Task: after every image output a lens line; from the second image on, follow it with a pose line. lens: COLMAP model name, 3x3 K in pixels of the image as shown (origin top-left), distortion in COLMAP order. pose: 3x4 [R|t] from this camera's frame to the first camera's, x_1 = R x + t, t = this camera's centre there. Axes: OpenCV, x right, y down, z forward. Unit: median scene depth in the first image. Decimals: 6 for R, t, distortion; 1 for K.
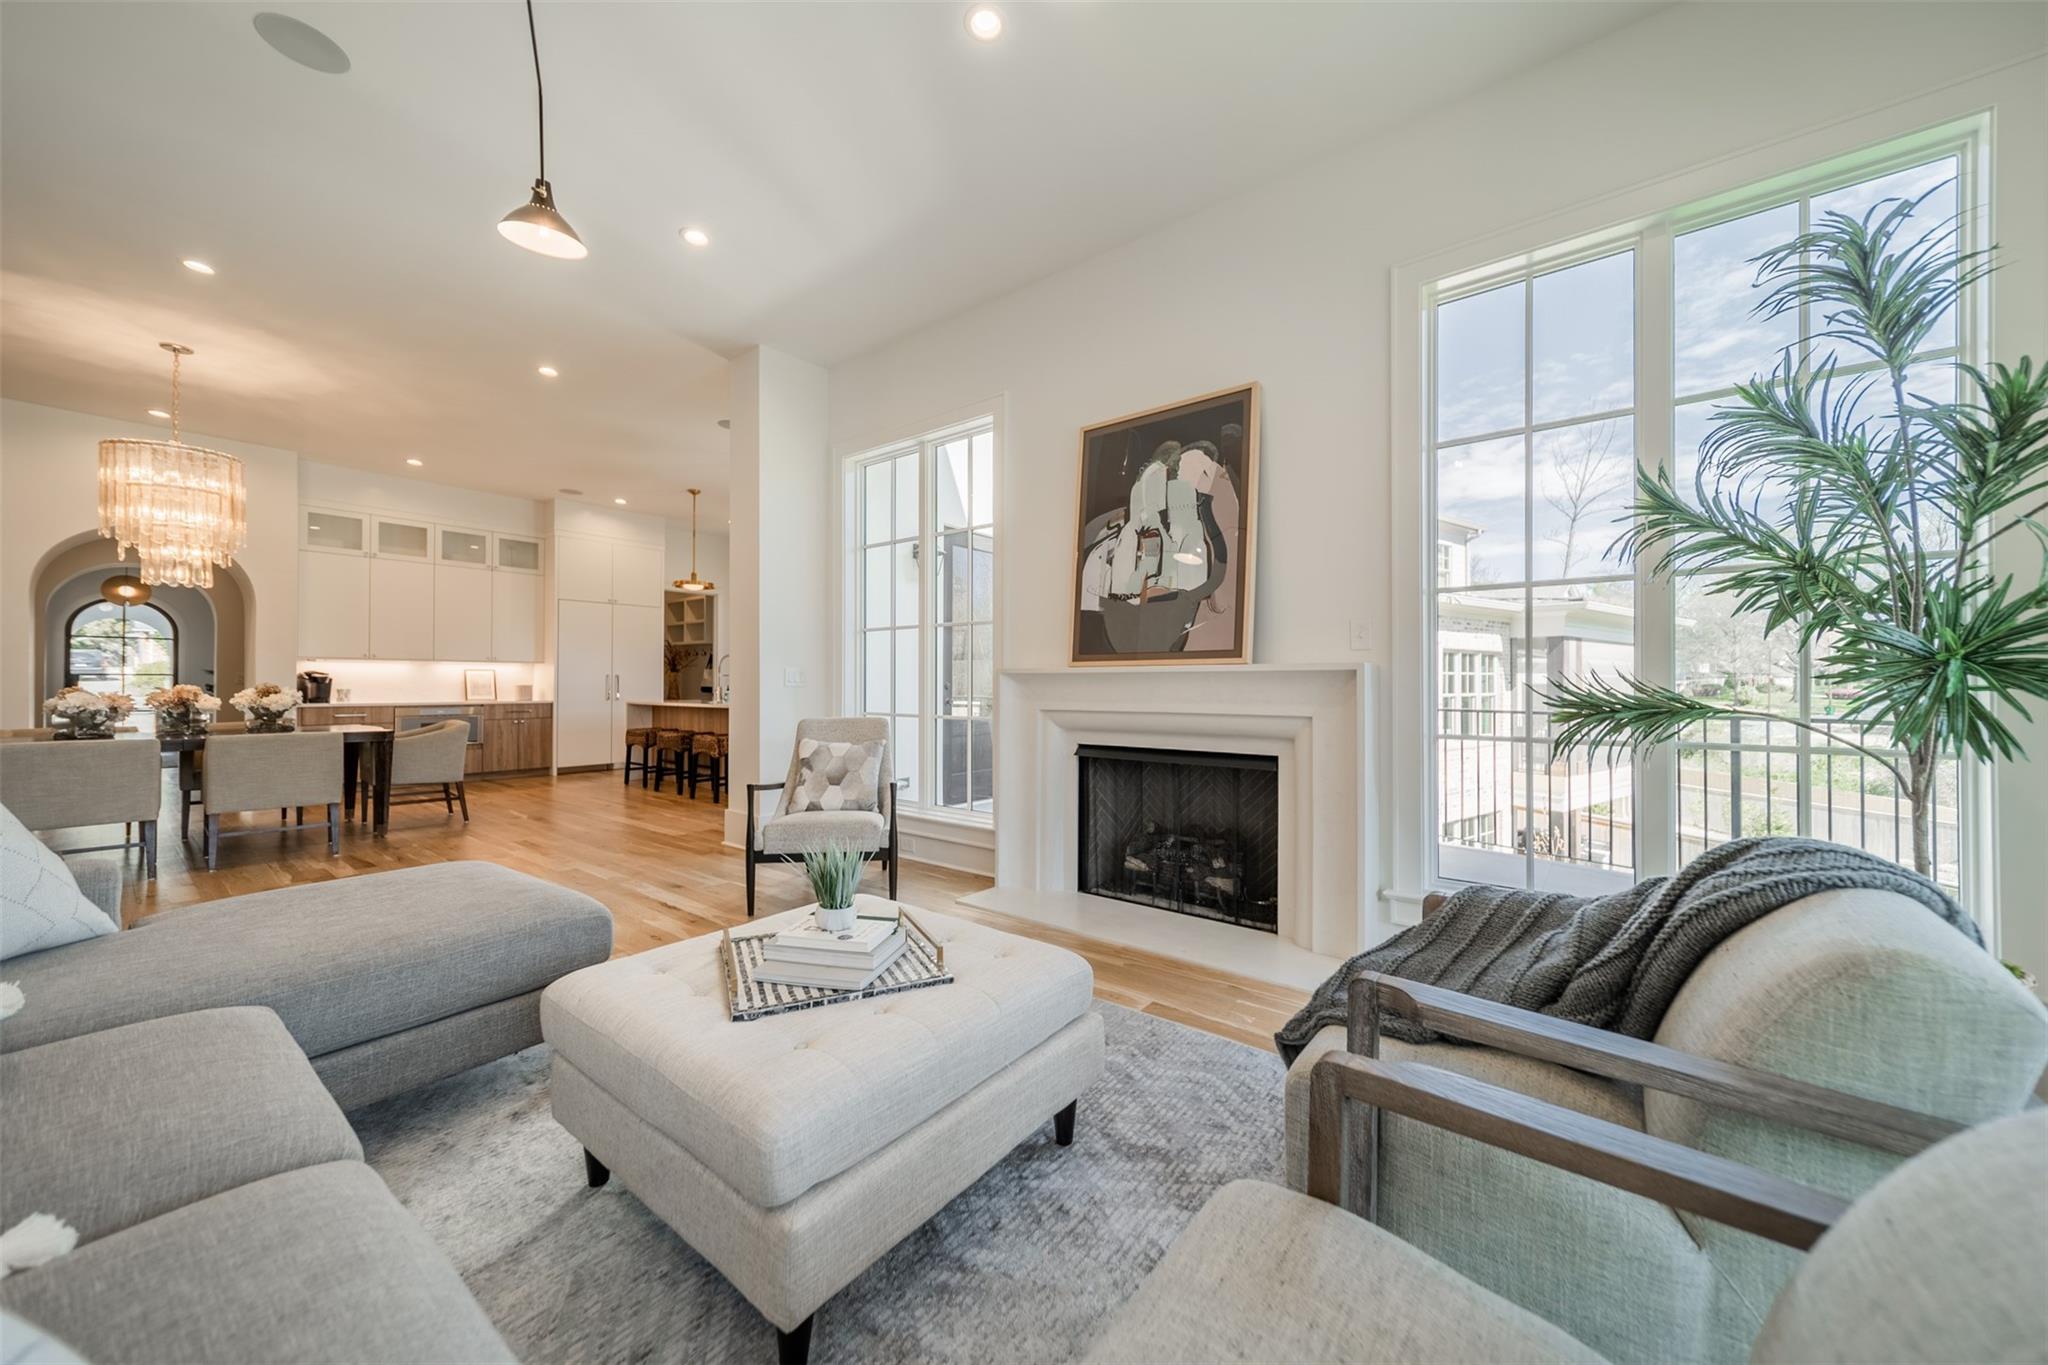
lens RADIAL K [[733.7, 0, 1043.6], [0, 733.7, 672.5], [0, 0, 1]] dist [0.000353, -0.000010]
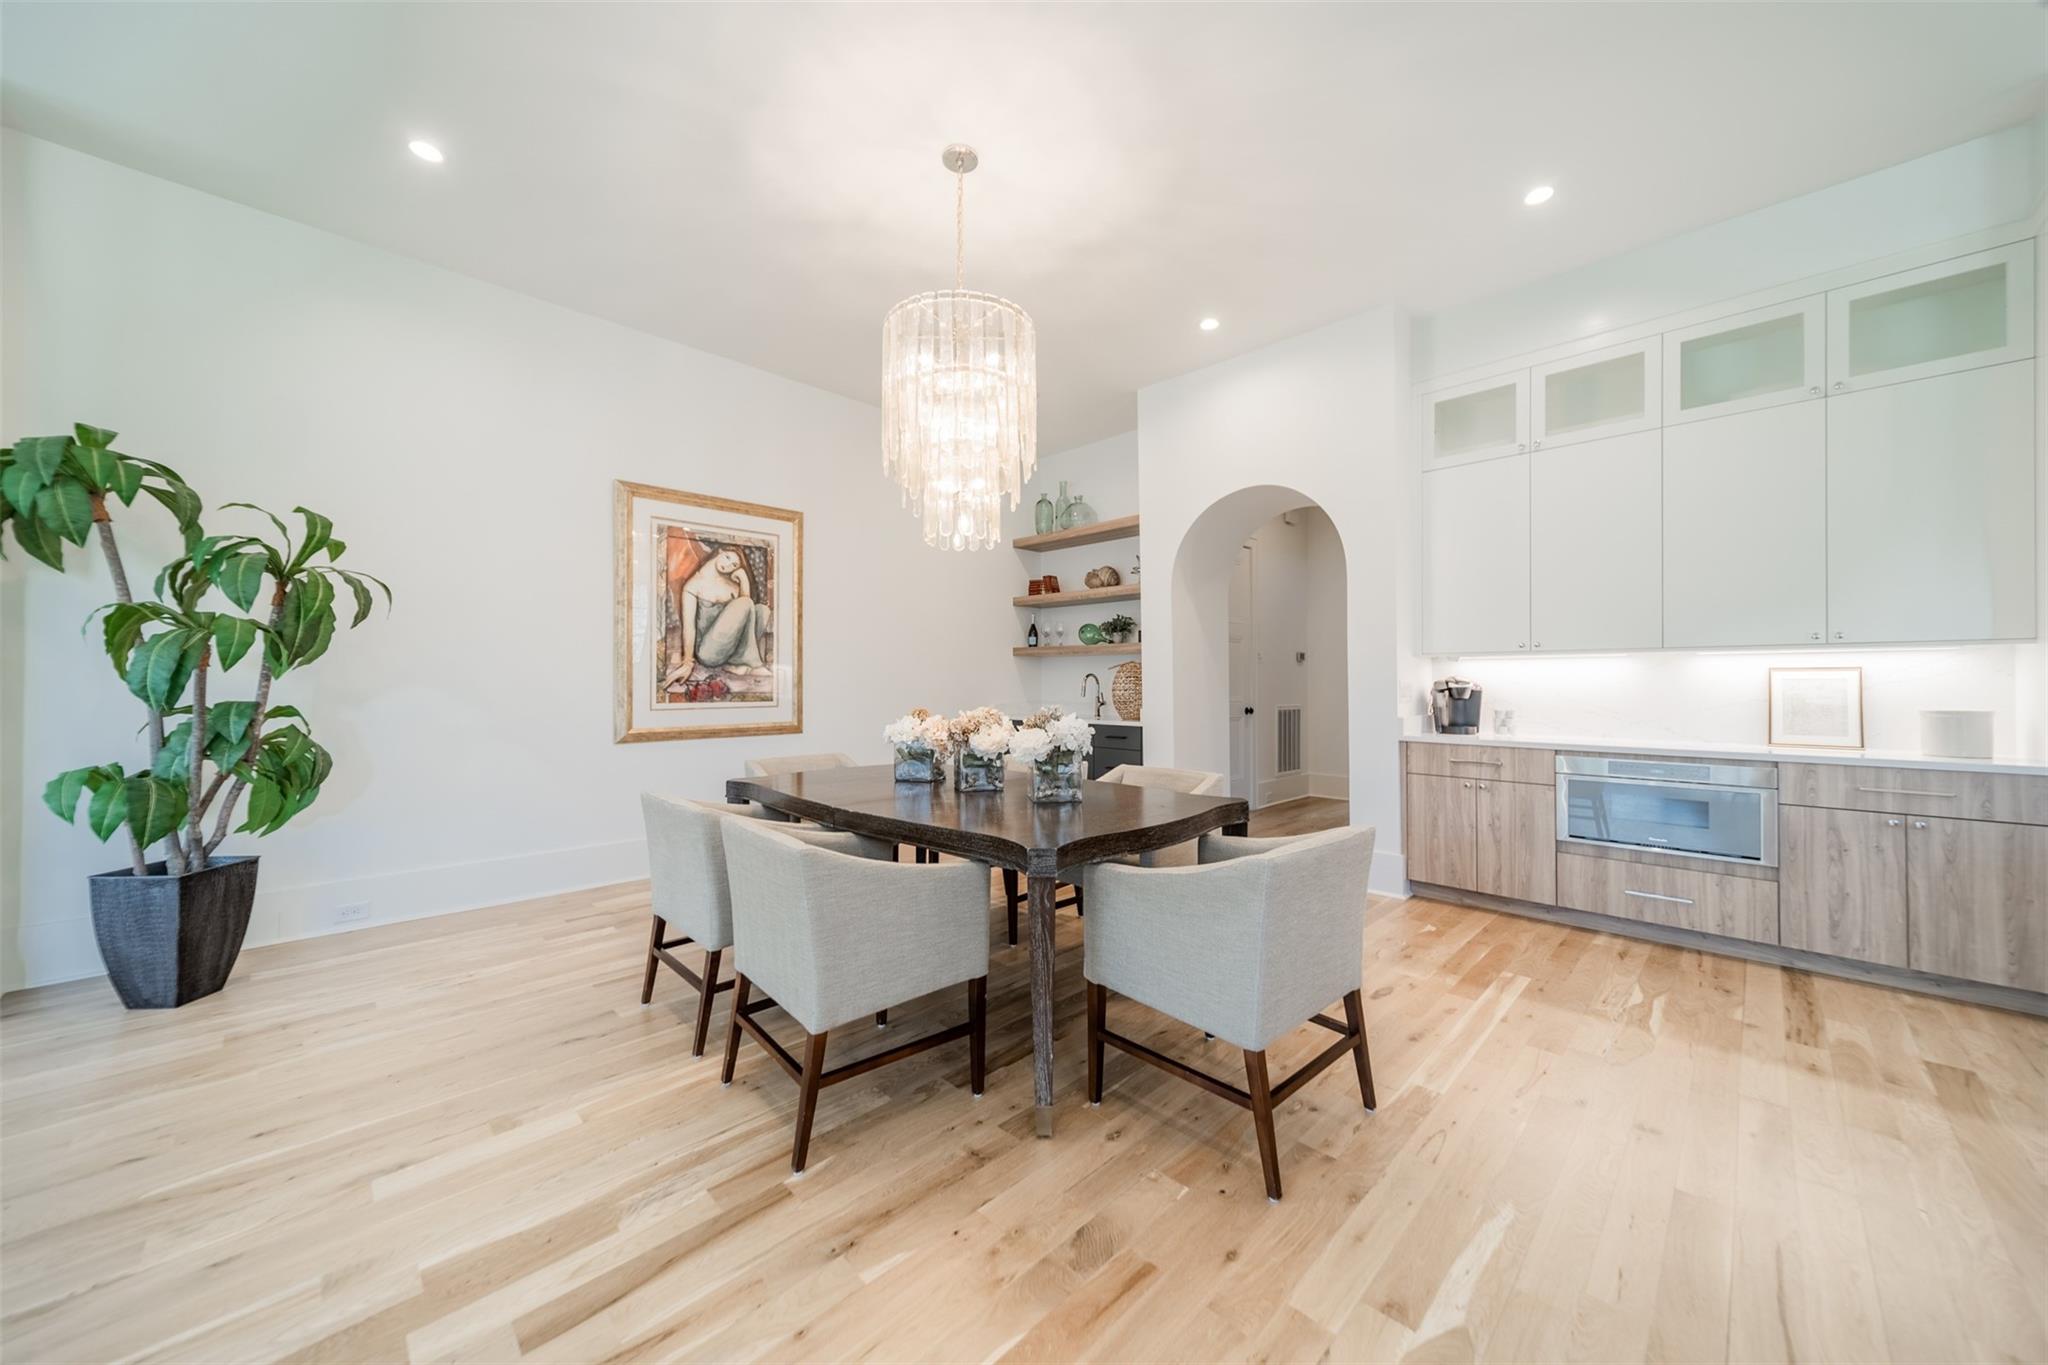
lens RADIAL K [[726.0, 0, 1016.5], [0, 726.0, 680.2], [0, 0, 1]] dist [0.000765, 0.000186]
pose [[-0.146567, -0.001804, -0.989199, -0.347612], [0.006723, 0.999973, -0.002820, -0.000011], [0.989178, -0.007064, -0.146551, 0.679095]]
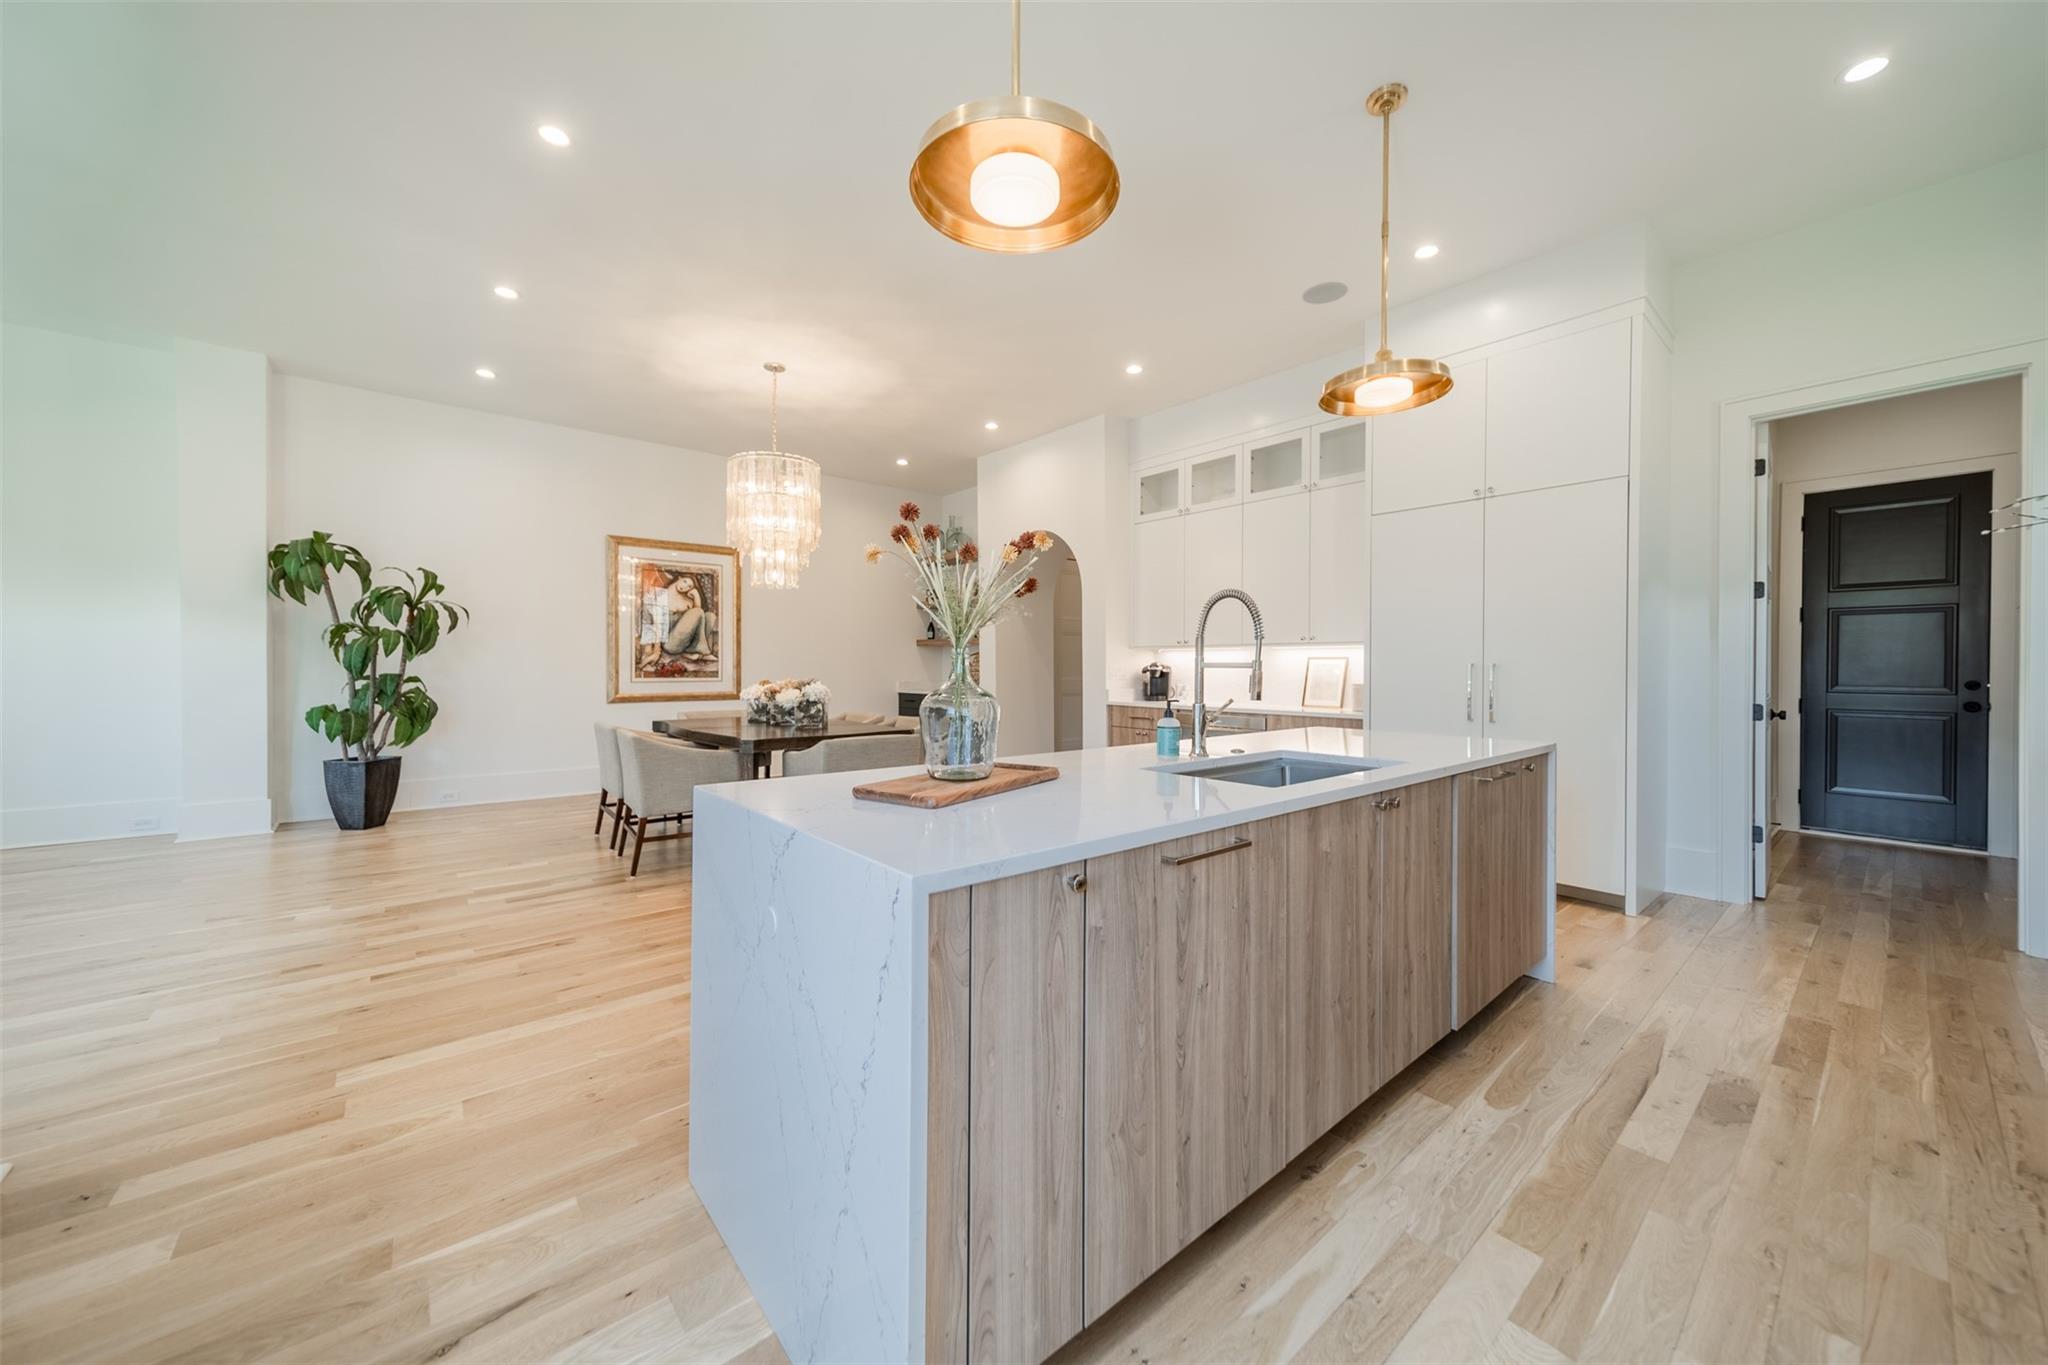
lens RADIAL K [[733.7, 0, 1043.6], [0, 733.7, 672.5], [0, 0, 1]] dist [0.000353, -0.000010]
pose [[-0.206297, 0.008031, -0.978456, -0.120946], [0.003483, 0.999966, 0.007473, 0.002742], [0.978483, -0.001866, -0.206318, 0.959768]]
